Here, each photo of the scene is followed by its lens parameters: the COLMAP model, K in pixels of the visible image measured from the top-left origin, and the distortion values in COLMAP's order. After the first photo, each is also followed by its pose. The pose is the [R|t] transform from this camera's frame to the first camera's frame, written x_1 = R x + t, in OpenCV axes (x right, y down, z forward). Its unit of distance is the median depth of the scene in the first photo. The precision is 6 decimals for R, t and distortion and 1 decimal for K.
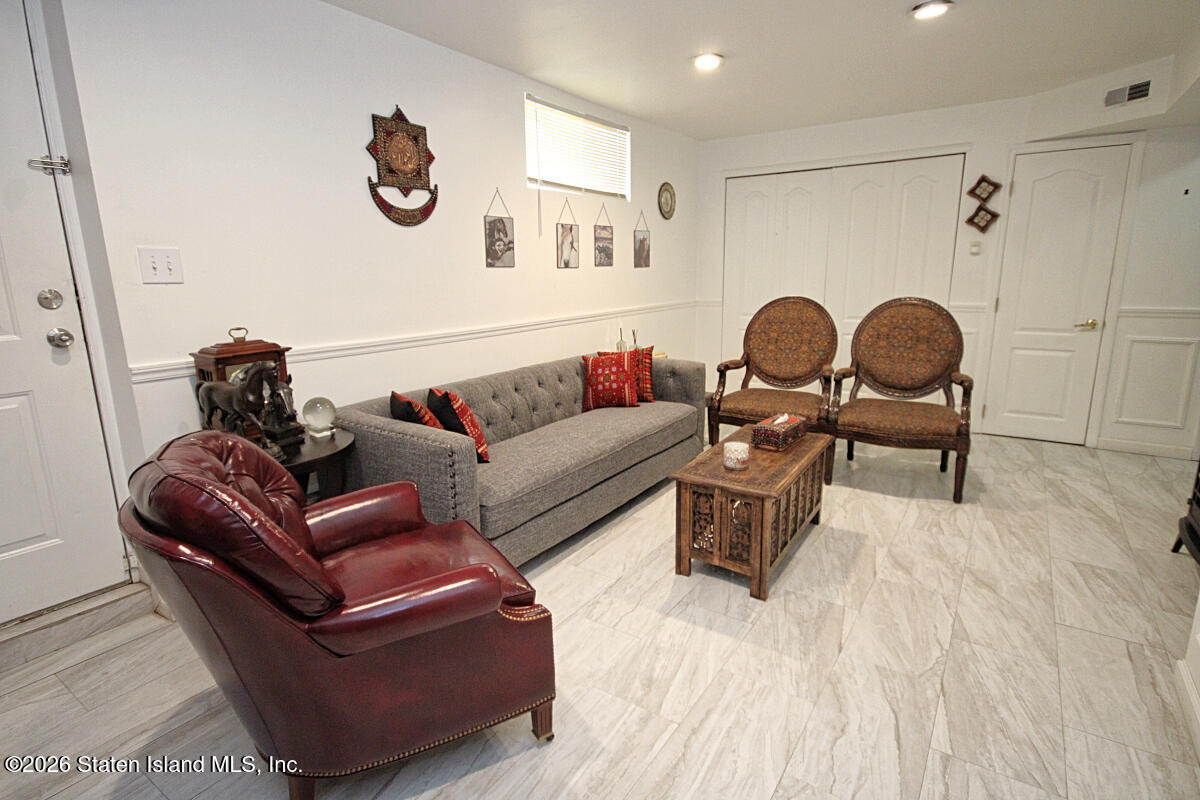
lens RADIAL K [[599.1, 0, 599.0], [0, 599.1, 401.0], [0, 0, 1]] dist [0.004469, -0.001243]
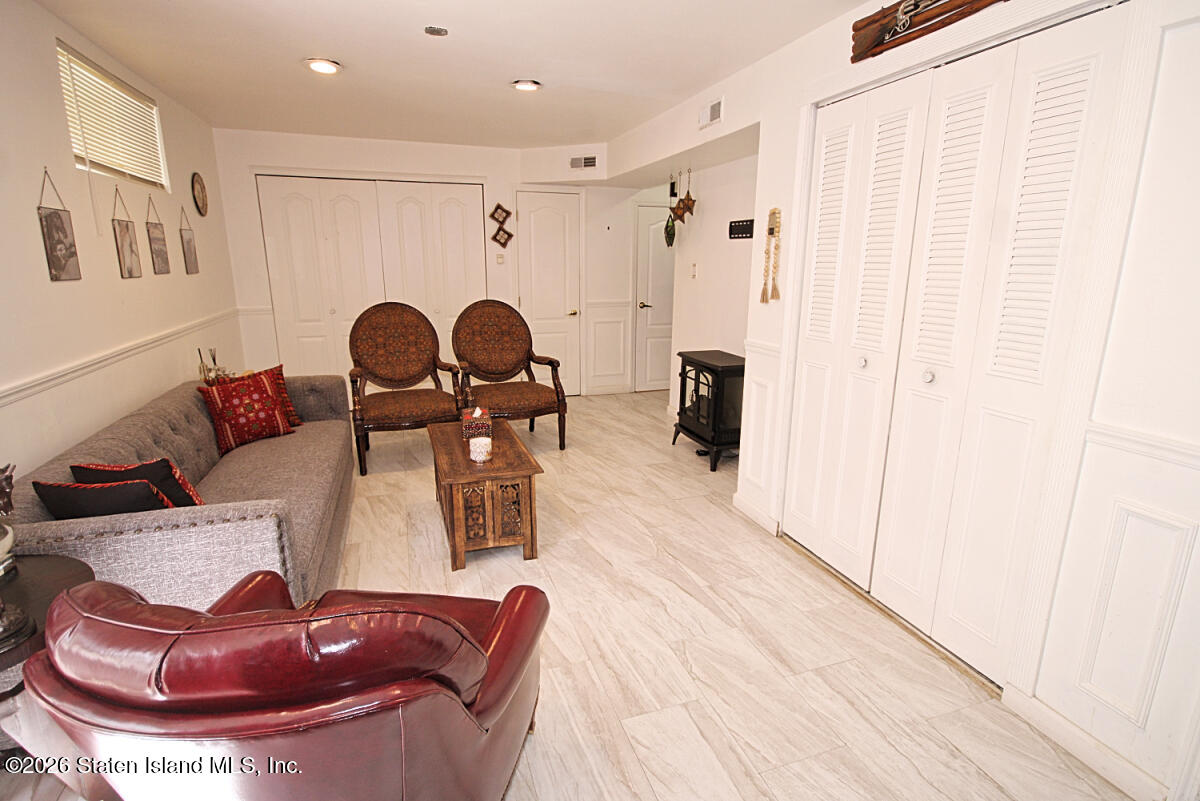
lens RADIAL K [[586.4, 0, 596.5], [0, 586.4, 394.7], [0, 0, 1]] dist [0.004826, 0.000128]
pose [[0.601904, -0.164327, 0.781478, -0.349233], [0.160212, 0.983551, 0.083421, -0.048879], [-0.782332, 0.074991, 0.618331, 0.094489]]
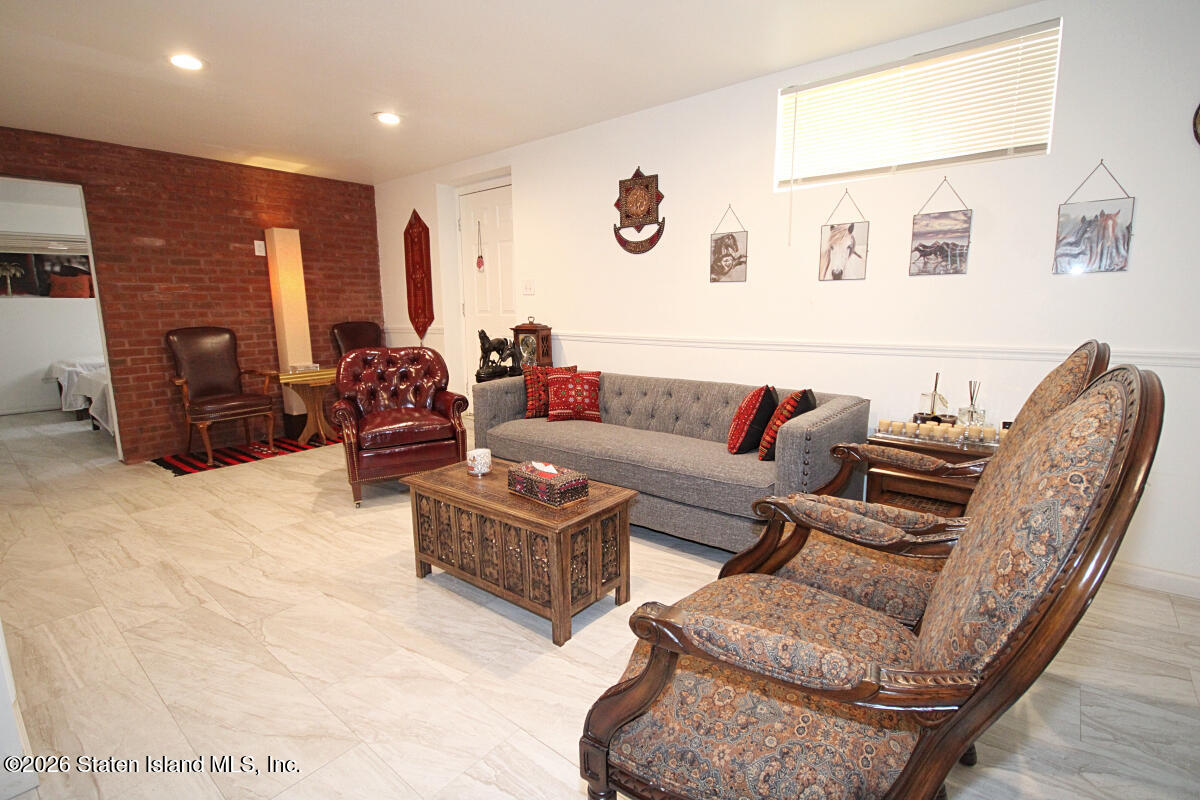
lens RADIAL K [[552.1, 0, 606.5], [0, 552.1, 397.5], [0, 0, 1]] dist [0.003798, -0.002611]
pose [[-0.077073, 0.183029, -0.980082, 0.797950], [-0.205127, 0.959065, 0.195235, -0.174837], [0.975696, 0.216089, -0.036374, 0.869308]]
